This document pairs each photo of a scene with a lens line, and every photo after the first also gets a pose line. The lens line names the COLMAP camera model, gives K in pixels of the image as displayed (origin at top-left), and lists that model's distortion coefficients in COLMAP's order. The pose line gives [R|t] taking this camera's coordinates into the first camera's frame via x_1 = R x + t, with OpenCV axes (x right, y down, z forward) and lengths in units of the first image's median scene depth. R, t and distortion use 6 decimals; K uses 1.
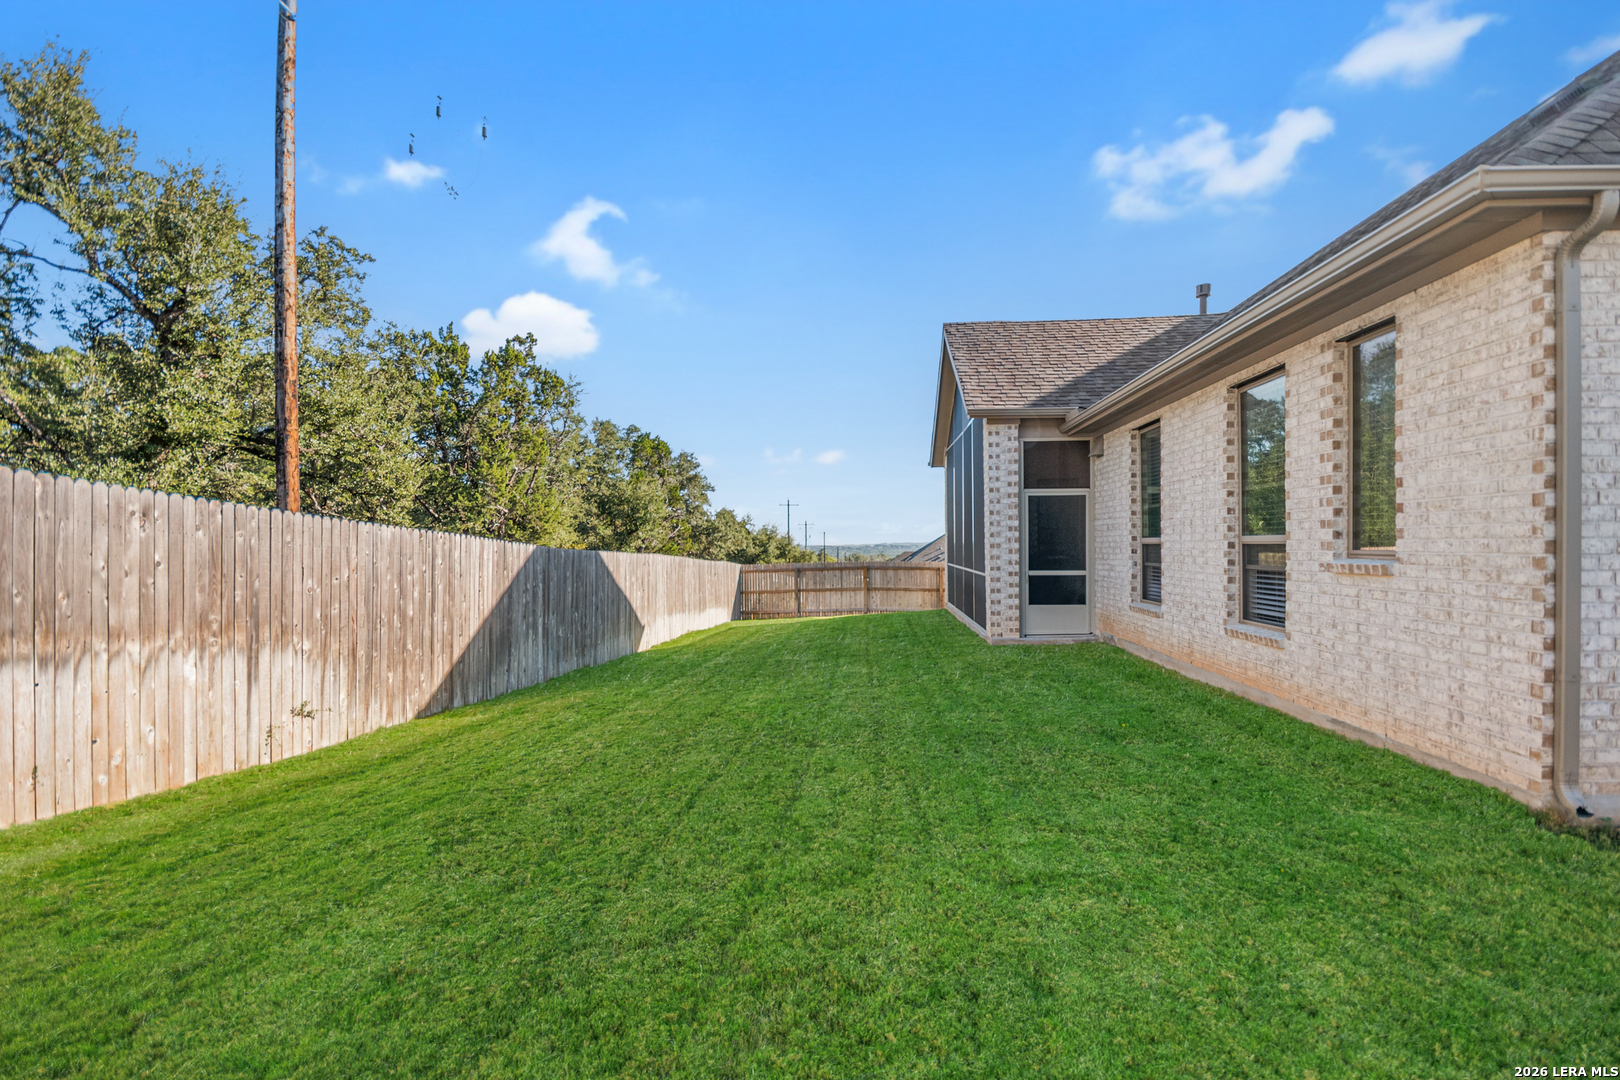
lens RADIAL K [[723.3, 0, 814.7], [0, 723.3, 546.9], [0, 0, 1]] dist [0.004597, -0.007125]
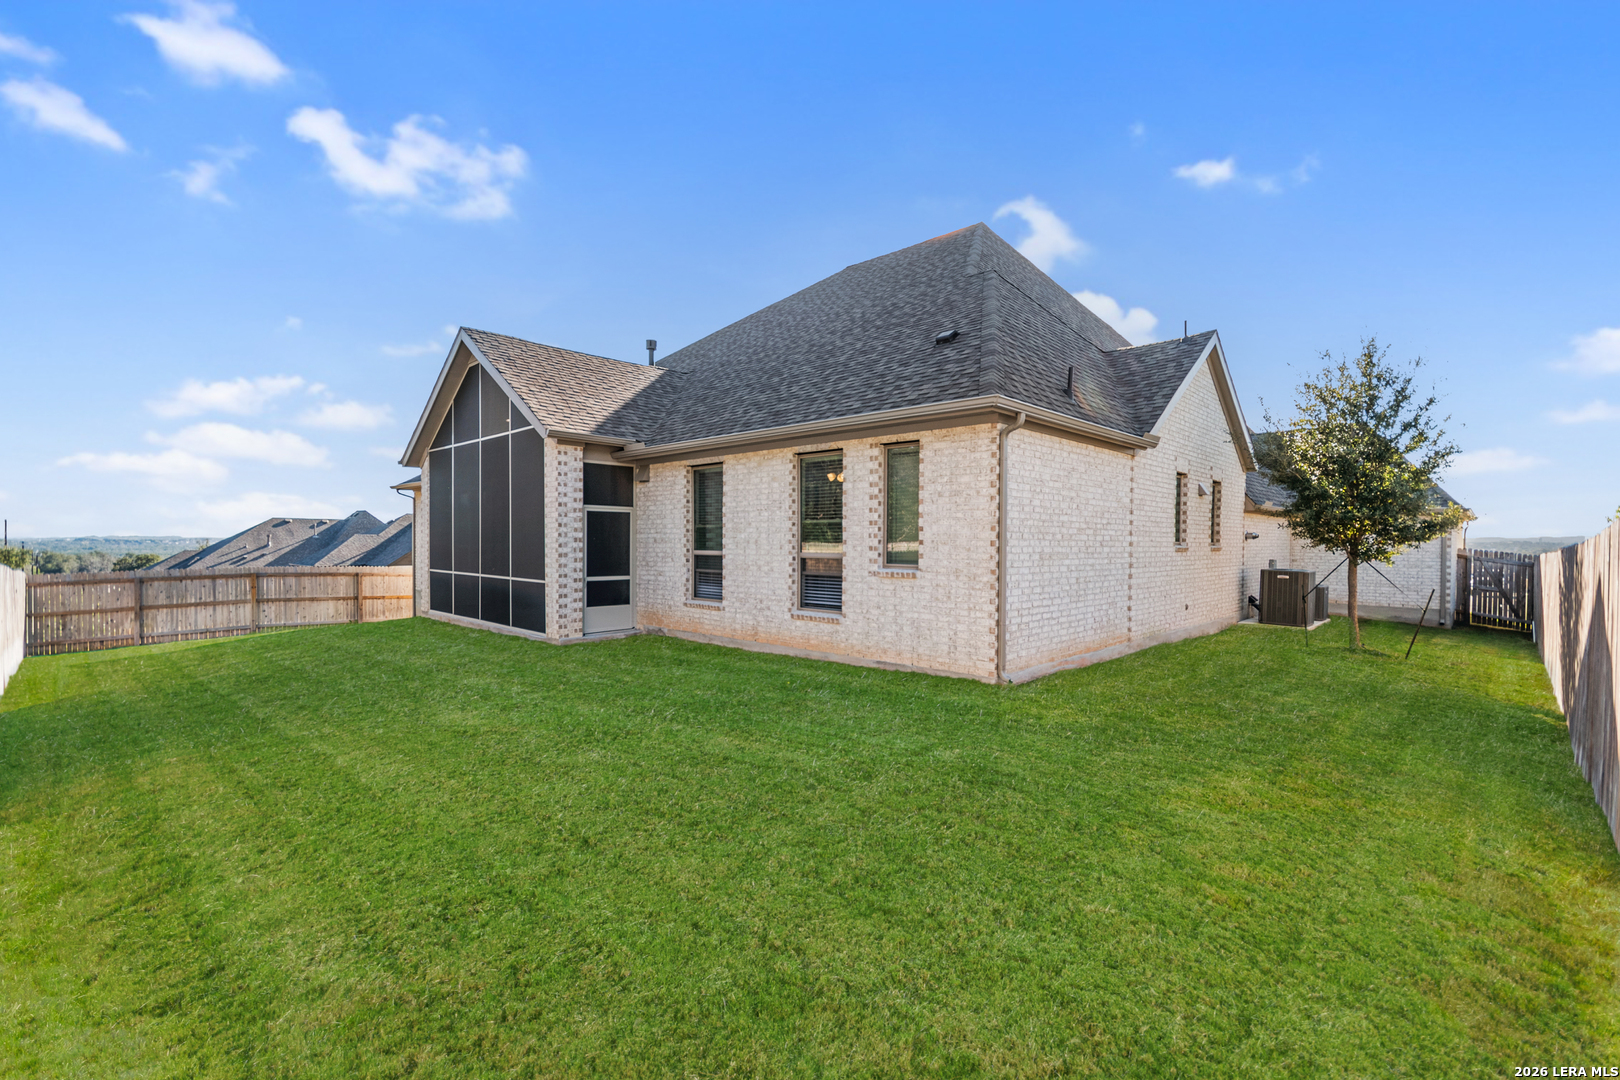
lens RADIAL K [[723.3, 0, 809.8], [0, 723.3, 543.2], [0, 0, 1]] dist [0.004597, -0.007125]
pose [[0.633259, 0.010892, 0.773864, -0.666876], [-0.009393, 0.999935, -0.006387, -0.029584], [-0.773883, -0.003224, 0.633320, 0.023676]]
